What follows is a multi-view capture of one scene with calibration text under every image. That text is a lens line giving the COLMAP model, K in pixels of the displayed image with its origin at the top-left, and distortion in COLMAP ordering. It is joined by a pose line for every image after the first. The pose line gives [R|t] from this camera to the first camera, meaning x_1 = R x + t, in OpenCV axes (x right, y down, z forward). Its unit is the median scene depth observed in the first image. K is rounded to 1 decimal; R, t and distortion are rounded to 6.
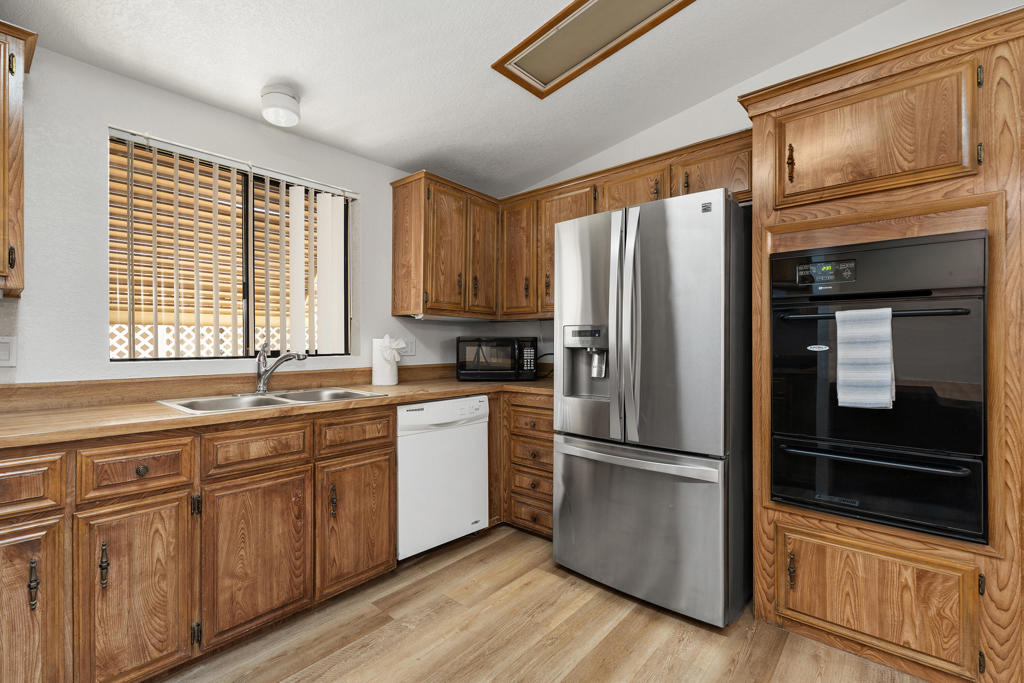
lens RADIAL K [[463.7, 0, 510.6], [0, 463.7, 345.5], [0, 0, 1]] dist [0.001367, -0.000576]
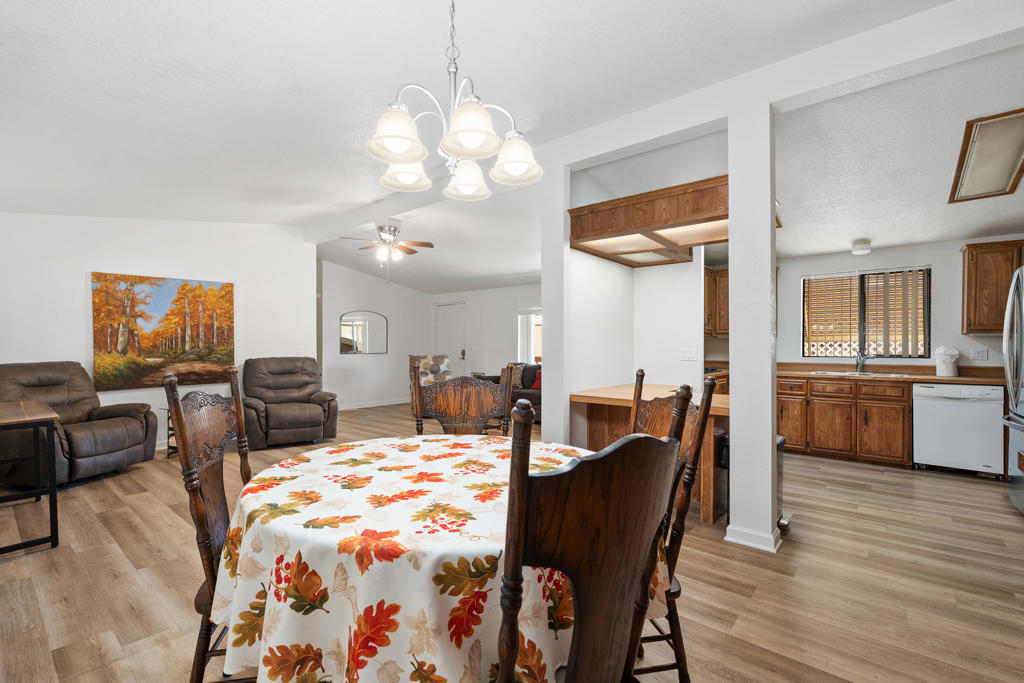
lens RADIAL K [[463.7, 0, 511.1], [0, 463.7, 345.9], [0, 0, 1]] dist [0.001367, -0.000576]
pose [[-0.002916, 0.011208, -0.999933, 1.966394], [-0.000539, 0.999937, 0.011210, -0.055826], [0.999996, 0.000572, -0.002910, -0.794356]]
